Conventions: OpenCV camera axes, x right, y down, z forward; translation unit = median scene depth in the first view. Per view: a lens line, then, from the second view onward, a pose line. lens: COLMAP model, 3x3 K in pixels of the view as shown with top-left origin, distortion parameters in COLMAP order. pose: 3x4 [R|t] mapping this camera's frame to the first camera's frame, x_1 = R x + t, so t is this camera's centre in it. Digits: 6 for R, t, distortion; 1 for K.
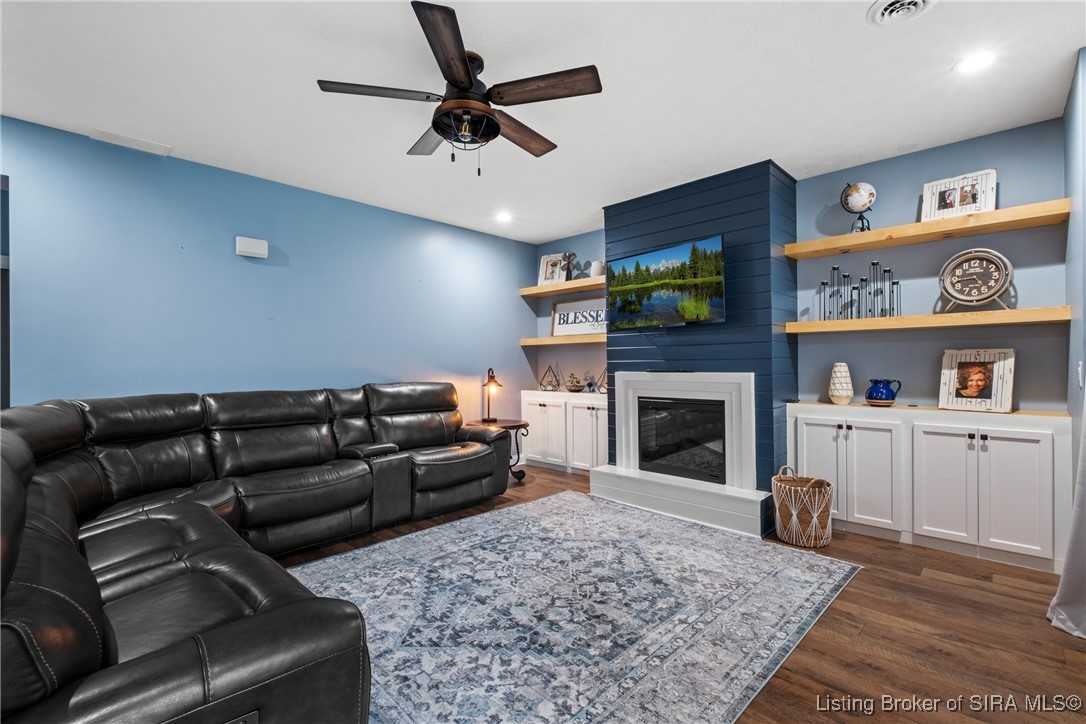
lens RADIAL K [[482.4, 0, 547.7], [0, 482.4, 363.3], [0, 0, 1]] dist [-0.000994, -0.004289]
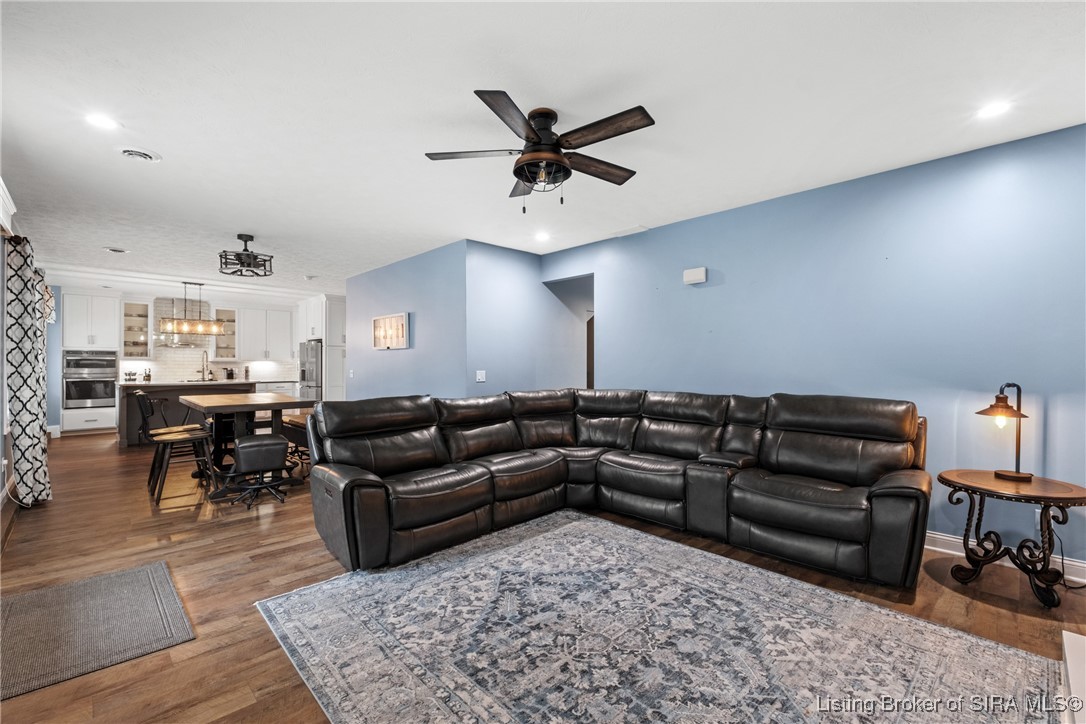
lens RADIAL K [[482.4, 0, 549.0], [0, 482.4, 358.8], [0, 0, 1]] dist [-0.000994, -0.004289]
pose [[-0.048607, -0.005917, -0.998800, 0.859411], [0.001201, 0.999981, -0.005983, -0.027366], [0.998817, -0.001490, -0.048599, 0.926444]]
